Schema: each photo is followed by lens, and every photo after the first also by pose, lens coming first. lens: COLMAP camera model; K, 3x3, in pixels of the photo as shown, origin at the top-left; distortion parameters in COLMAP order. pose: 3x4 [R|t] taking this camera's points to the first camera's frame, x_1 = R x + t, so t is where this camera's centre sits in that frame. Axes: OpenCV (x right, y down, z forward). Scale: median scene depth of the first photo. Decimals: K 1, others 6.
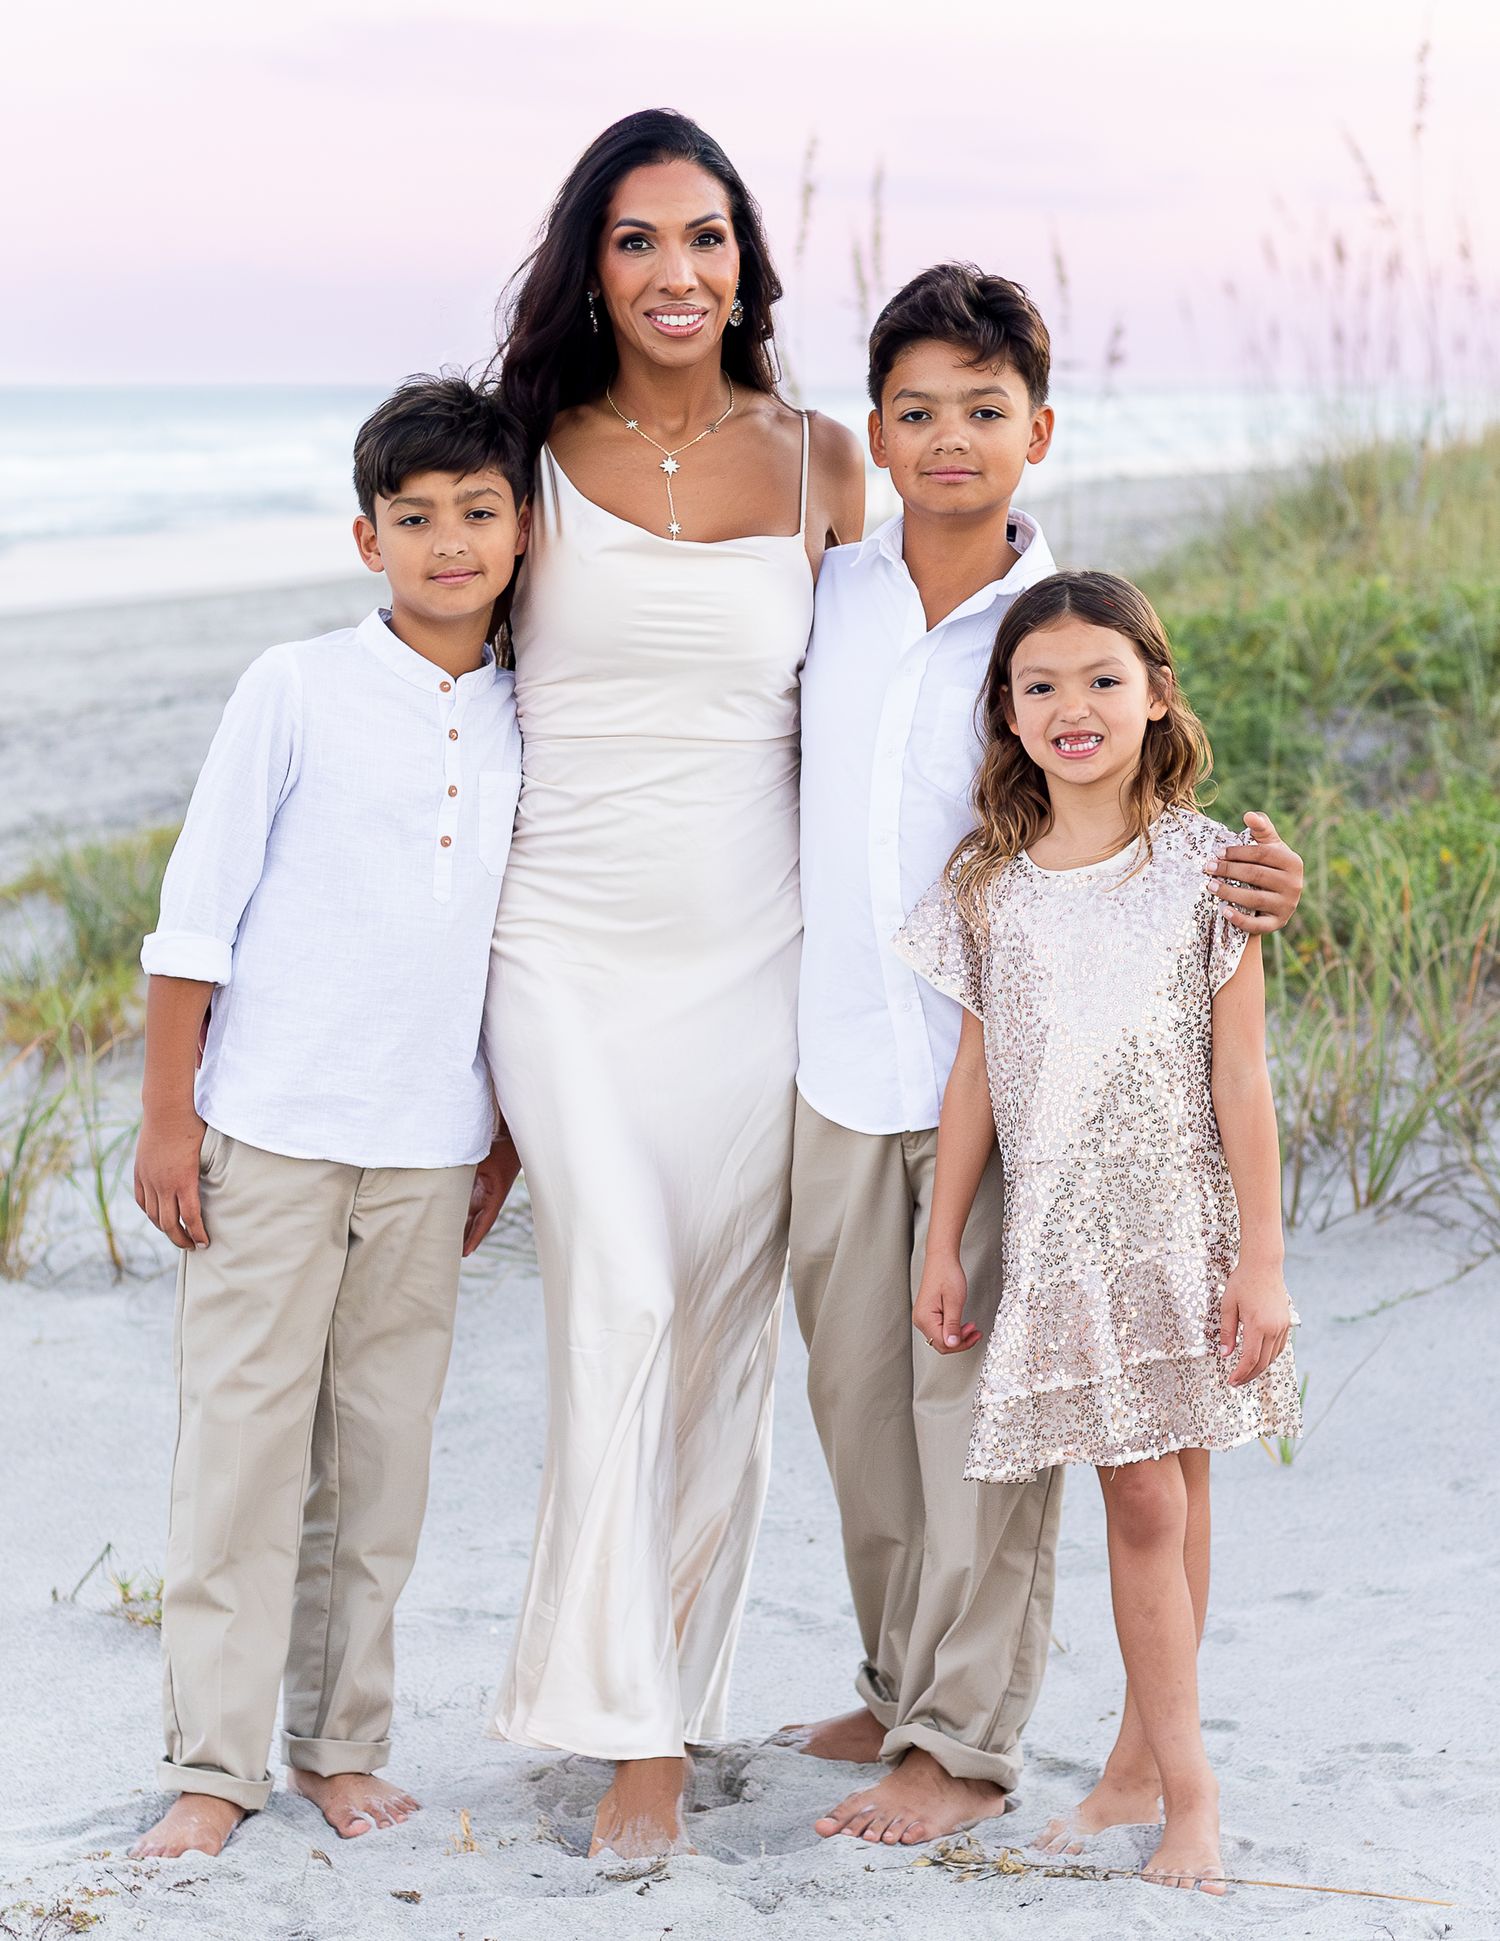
lens RADIAL K [[2875.9, 0, 790.8], [0, 2875.9, 970.4], [0, 0, 1]] dist [0.160547, 0.000000]
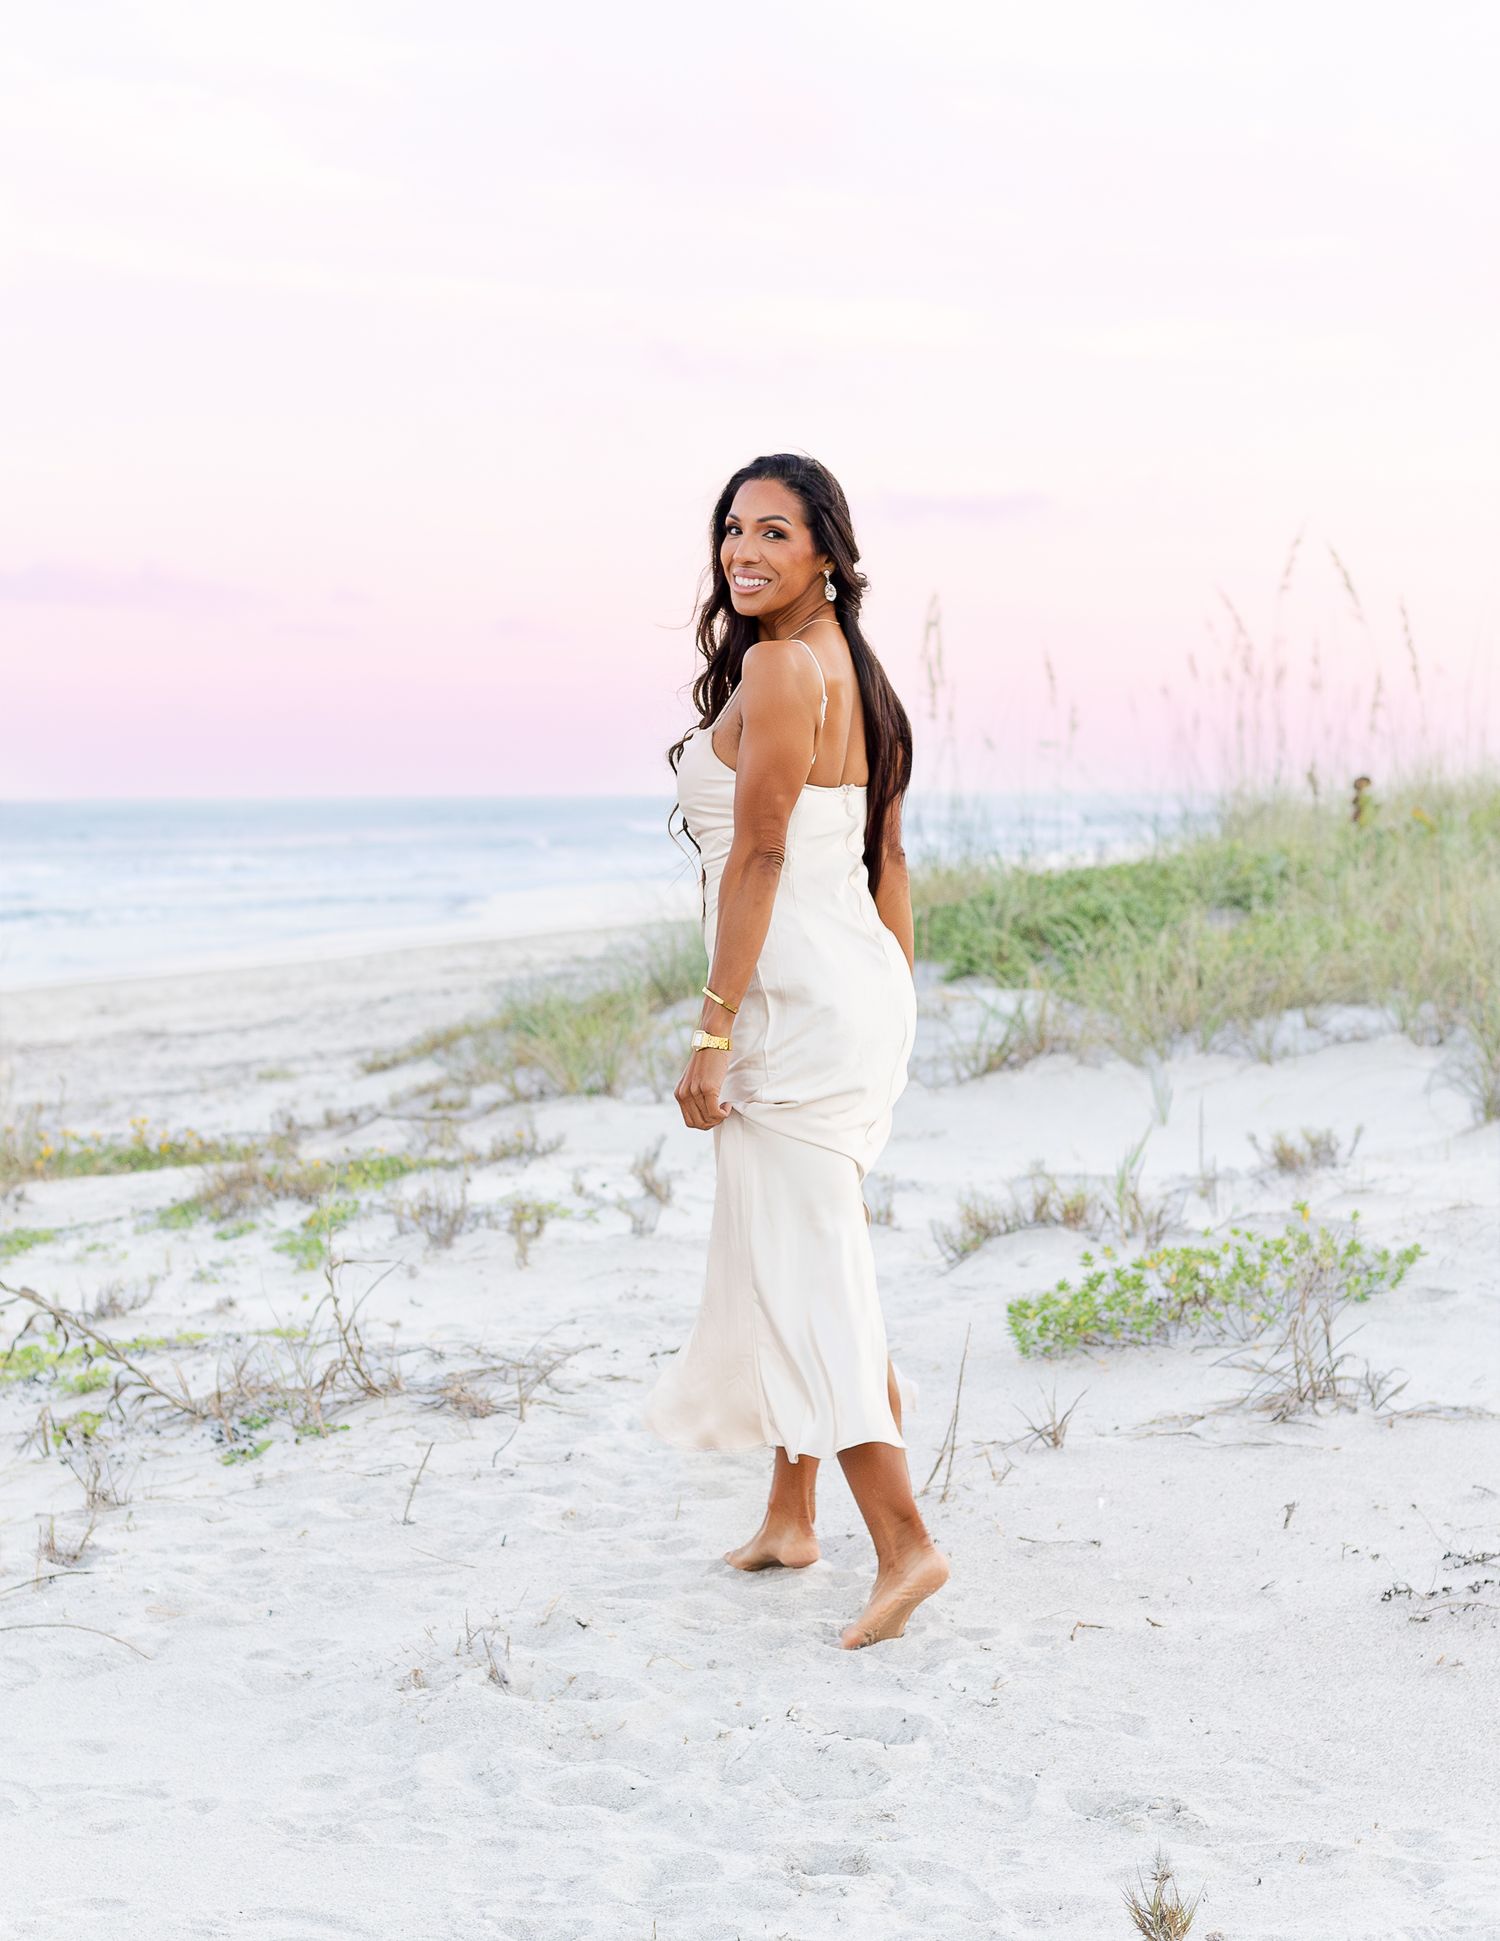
lens RADIAL K [[2875.9, 0, 747.4], [0, 2875.9, 968.9], [0, 0, 1]] dist [0.160547, 0.000000]
pose [[0.999993, -0.002886, 0.002570, -0.101783], [0.003205, 0.990946, -0.134224, 0.179662], [-0.002159, 0.134231, 0.990948, -0.747096]]
